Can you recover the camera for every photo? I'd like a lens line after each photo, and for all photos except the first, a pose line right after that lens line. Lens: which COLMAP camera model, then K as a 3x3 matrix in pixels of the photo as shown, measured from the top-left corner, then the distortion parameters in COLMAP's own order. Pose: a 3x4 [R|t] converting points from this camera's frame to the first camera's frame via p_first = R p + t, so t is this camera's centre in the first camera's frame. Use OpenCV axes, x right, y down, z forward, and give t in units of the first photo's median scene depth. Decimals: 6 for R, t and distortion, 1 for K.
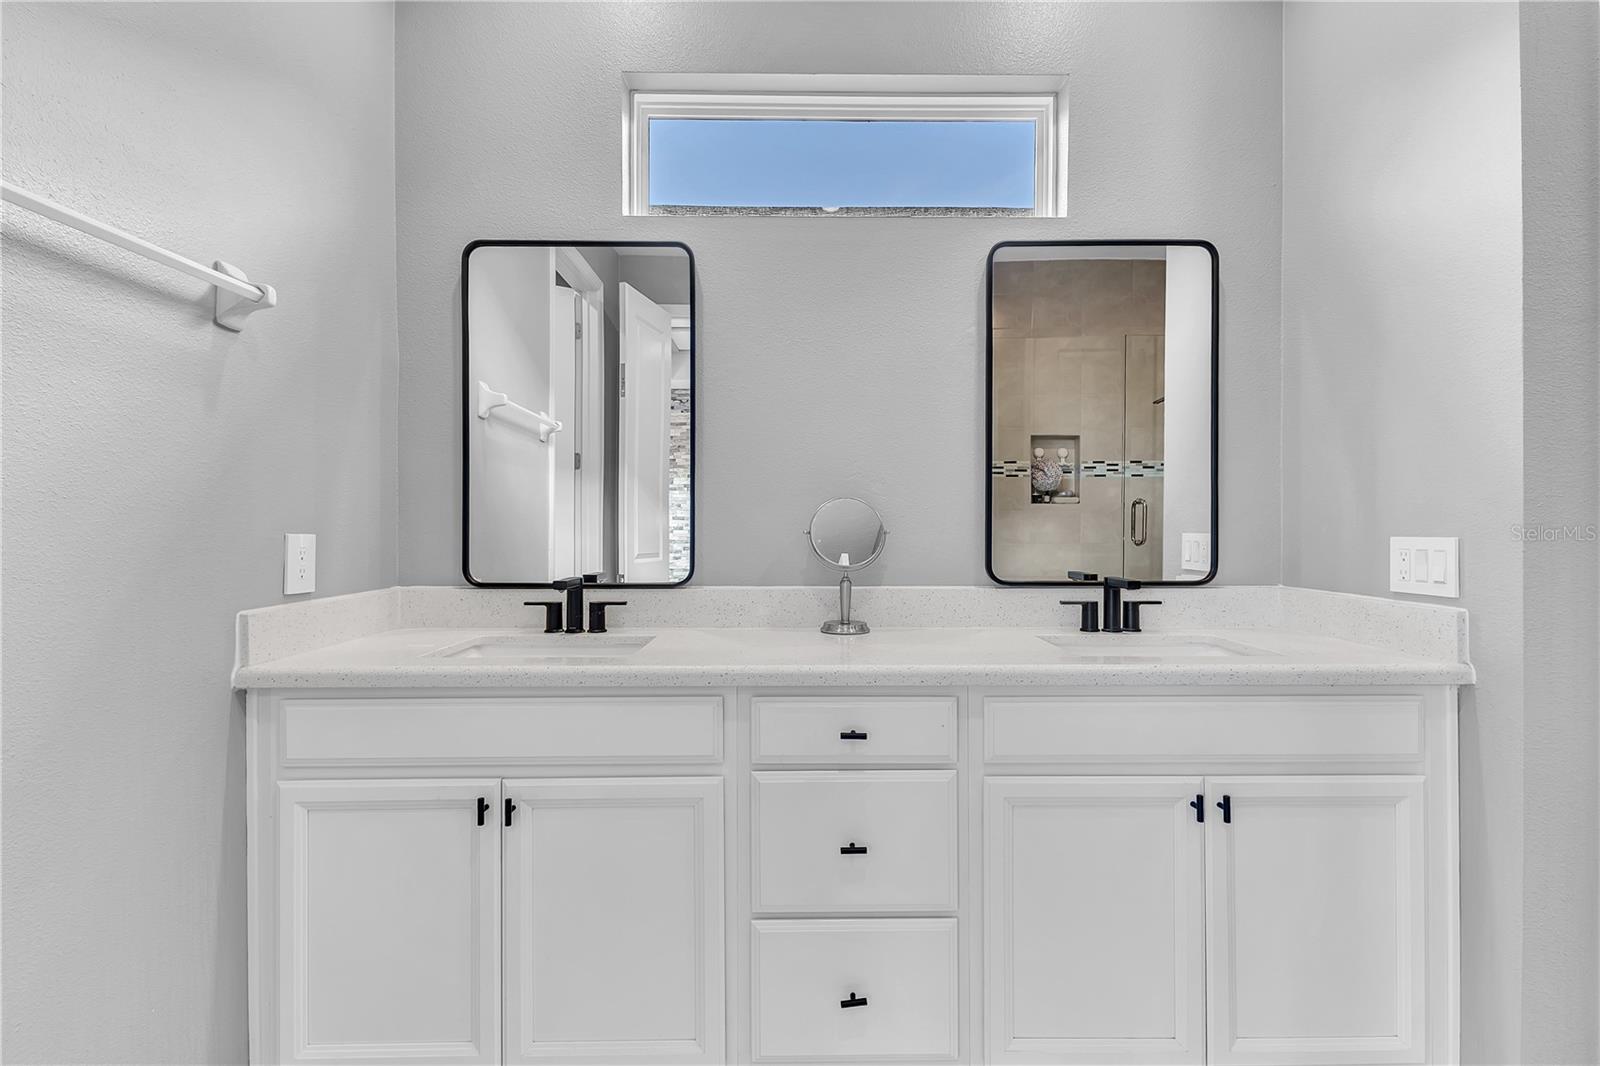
lens RADIAL K [[788.3, 0, 800.0], [0, 788.3, 533.0], [0, 0, 1]] dist [-0.002466, -0.021223]
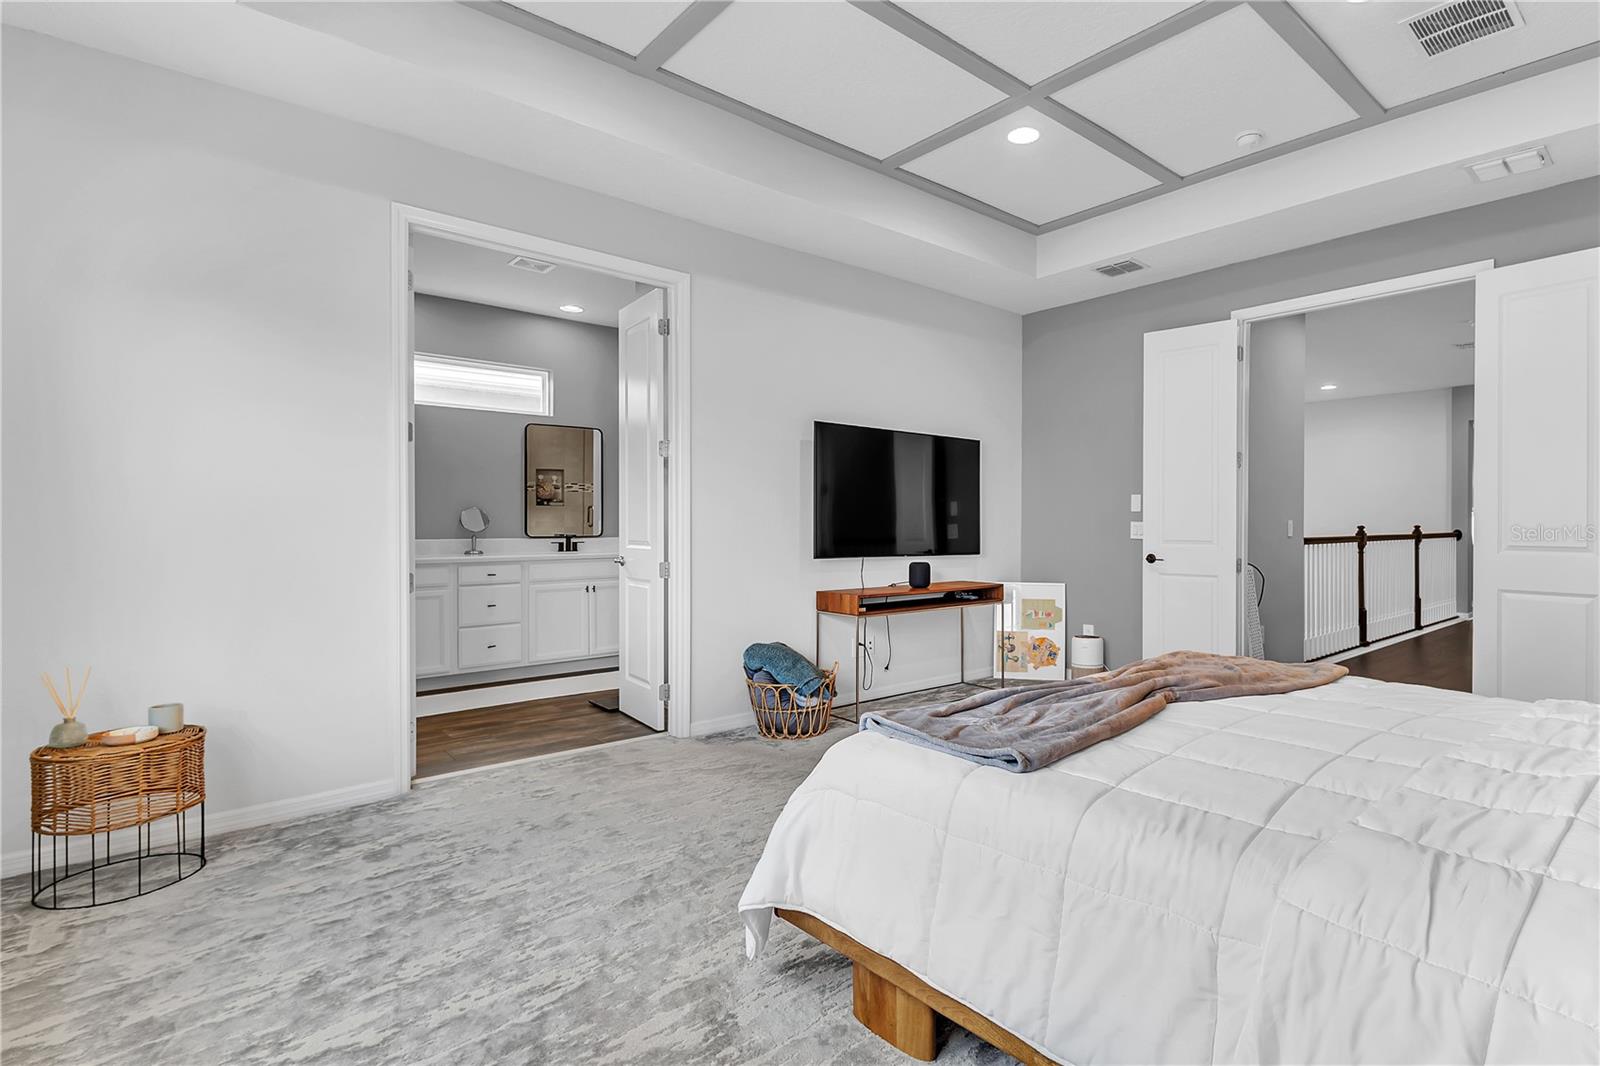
lens RADIAL K [[751.6, 0, 804.4], [0, 751.6, 531.8], [0, 0, 1]] dist [0.026623, -0.017062]
pose [[0.804366, -0.008761, 0.594070, -0.572440], [0.005914, 0.999960, 0.006740, 0.031392], [-0.594105, -0.001908, 0.804385, -1.797962]]
